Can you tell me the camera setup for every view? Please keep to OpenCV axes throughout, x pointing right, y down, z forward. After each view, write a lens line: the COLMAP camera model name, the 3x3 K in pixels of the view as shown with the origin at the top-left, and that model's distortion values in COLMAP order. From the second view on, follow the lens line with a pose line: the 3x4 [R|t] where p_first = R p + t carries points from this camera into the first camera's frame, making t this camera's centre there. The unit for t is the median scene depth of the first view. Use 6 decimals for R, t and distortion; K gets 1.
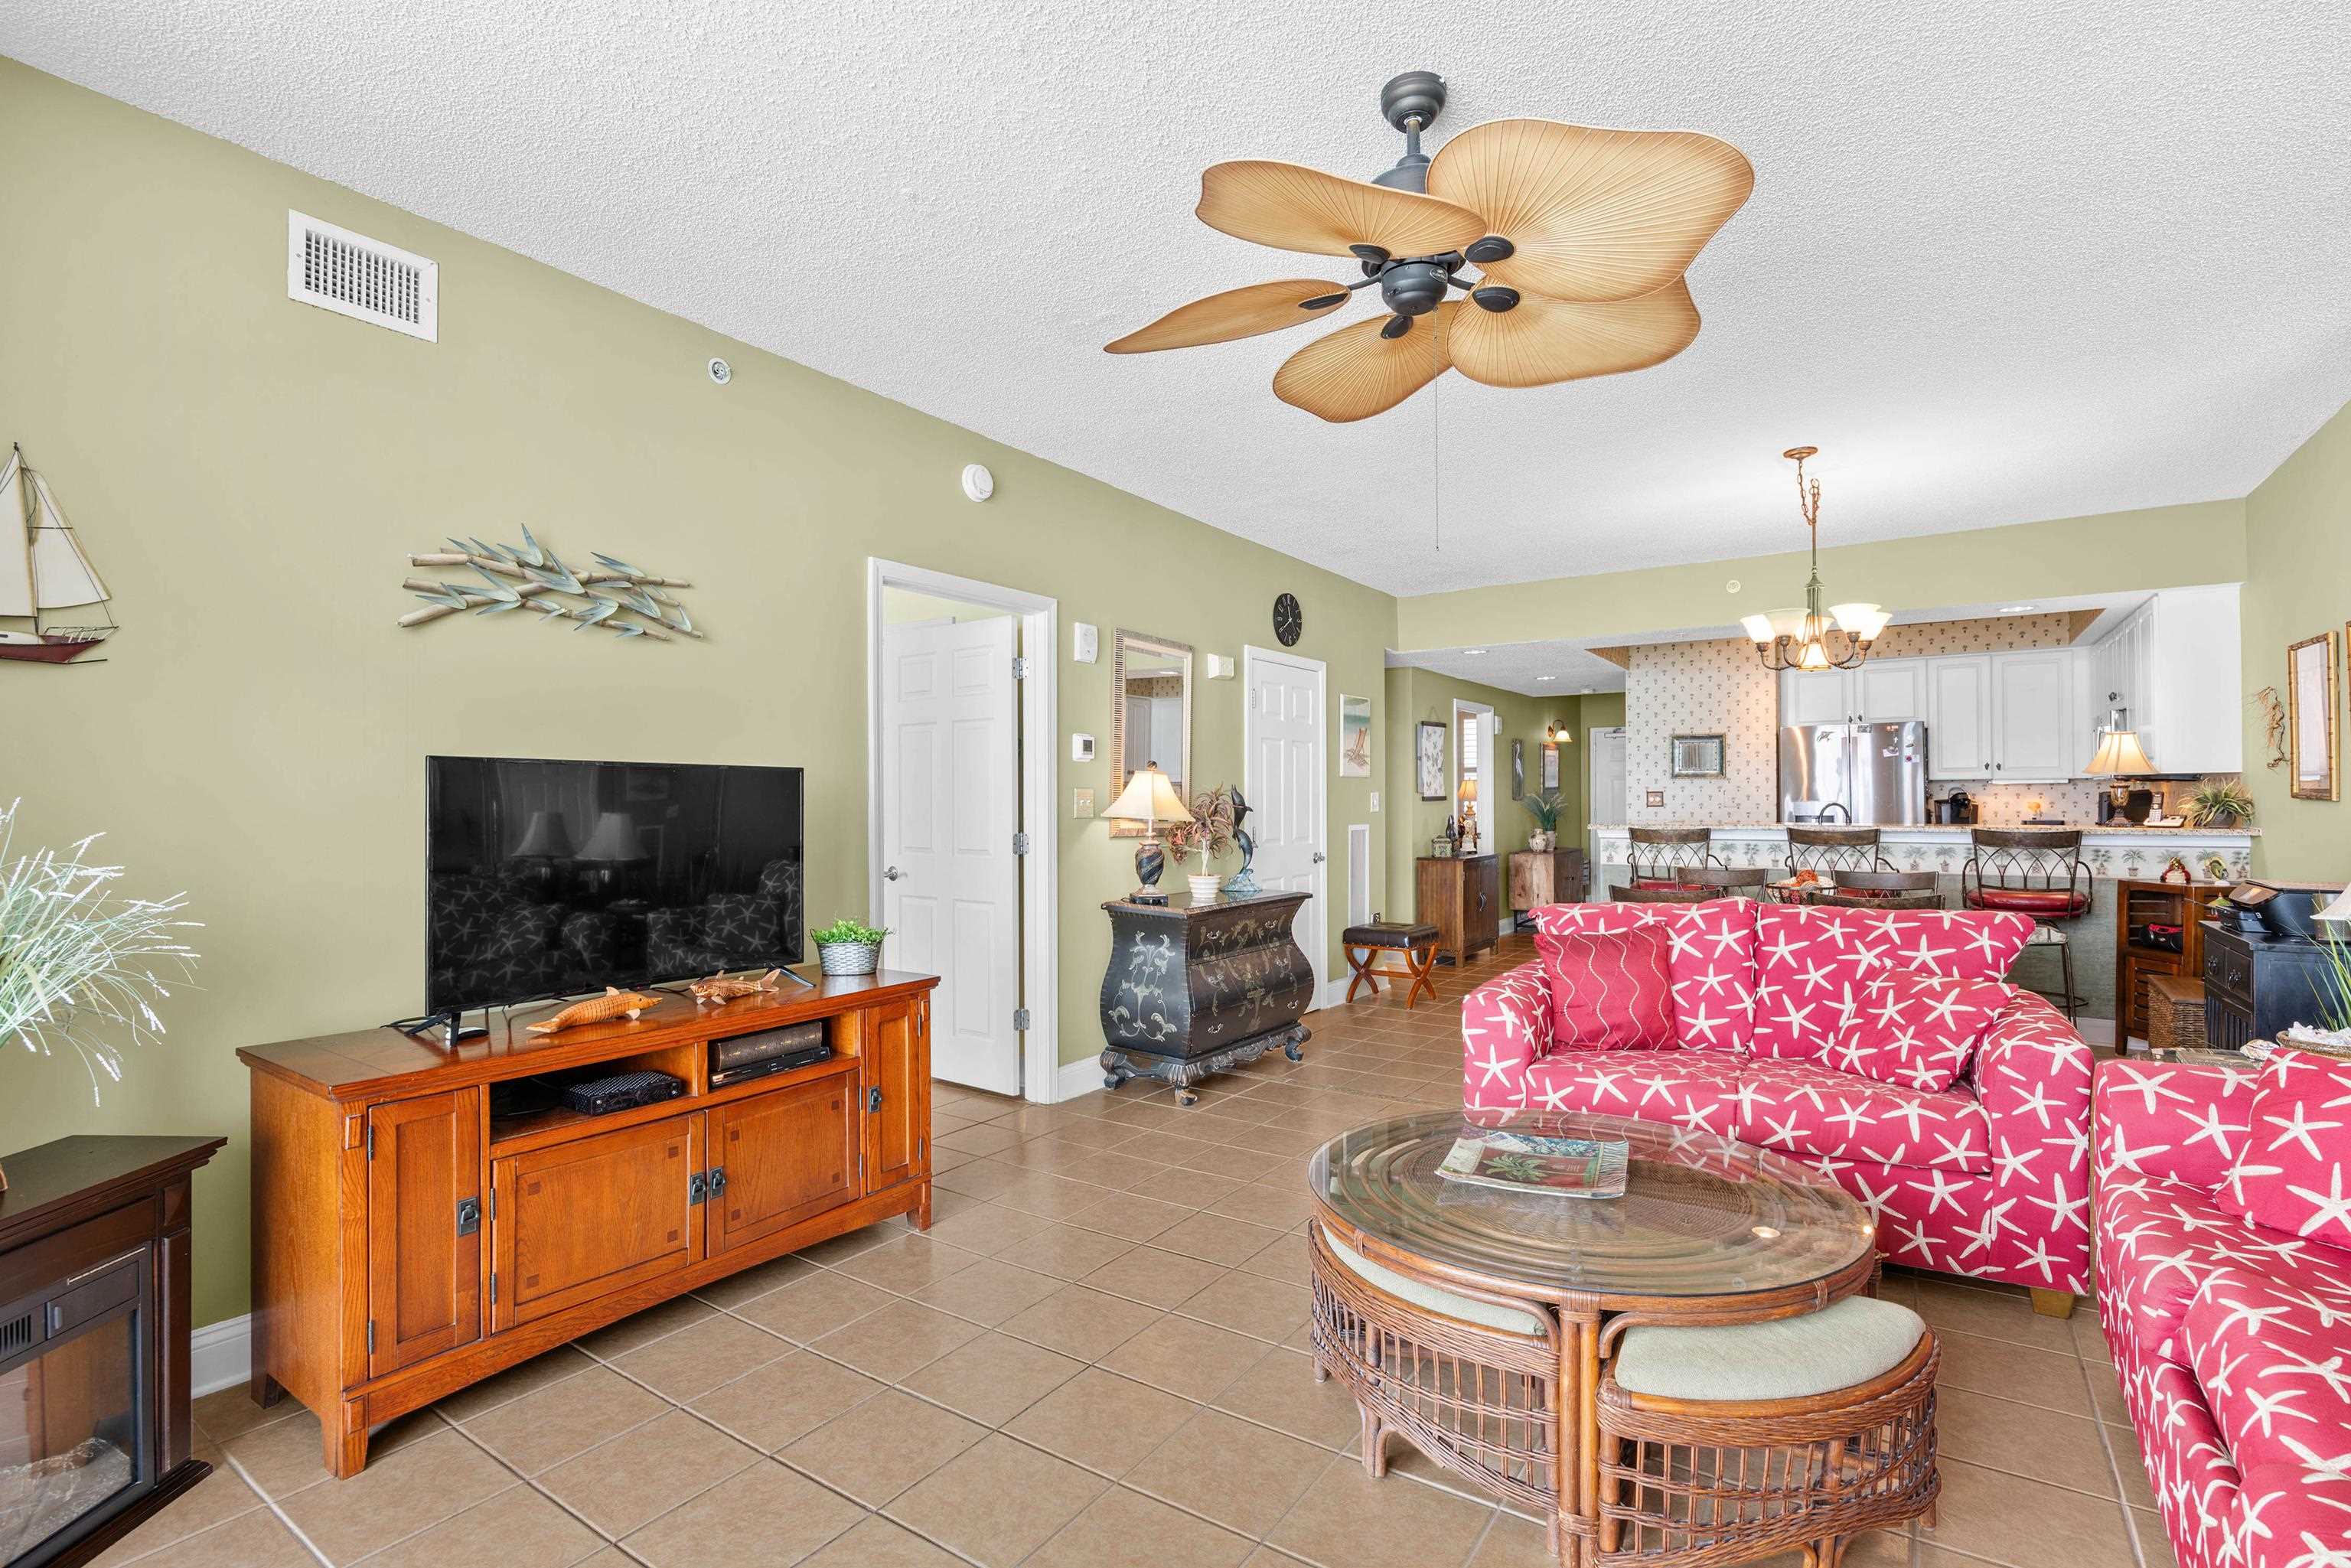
lens RADIAL K [[1090.7, 0, 1172.4], [0, 1090.7, 795.5], [0, 0, 1]] dist [-0.014688, 0.000076]
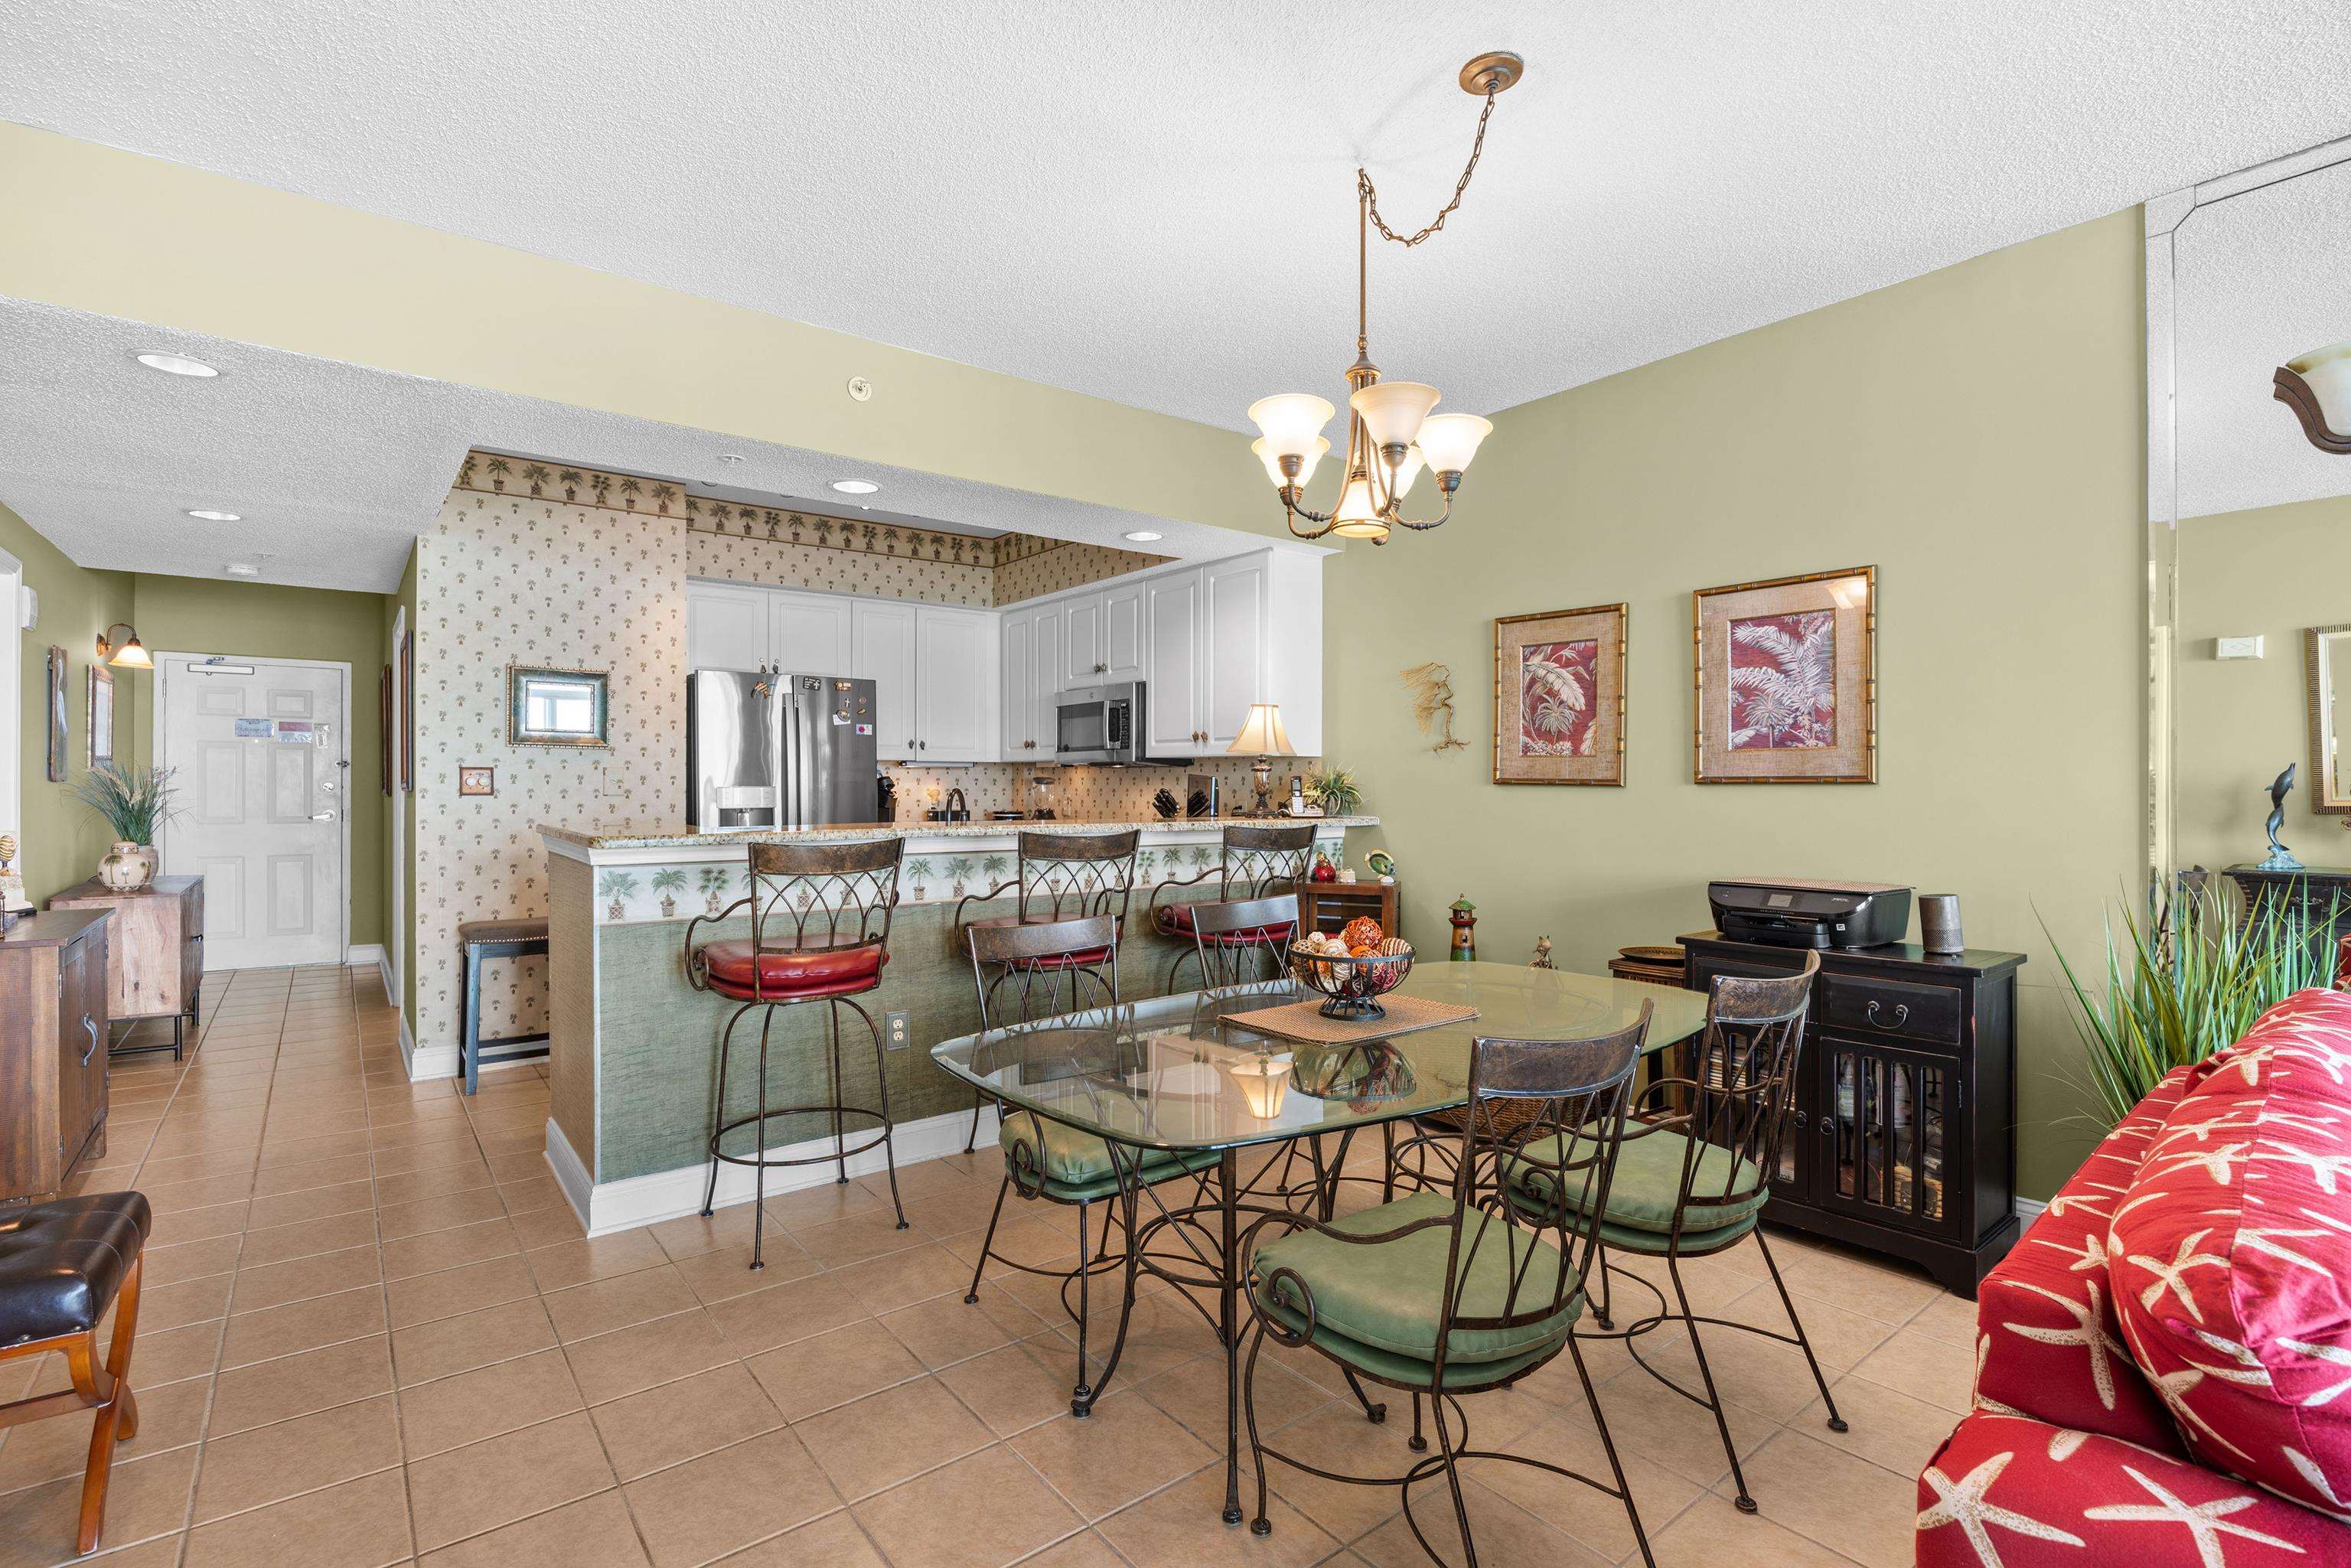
lens RADIAL K [[1088.1, 0, 1174.6], [0, 1088.1, 786.3], [0, 0, 1]] dist [-0.017723, 0.000735]
pose [[0.298421, 0.005639, 0.954418, 0.036126], [-0.007733, 0.999964, -0.003490, 0.005097], [-0.954403, -0.006339, 0.298454, 0.525386]]
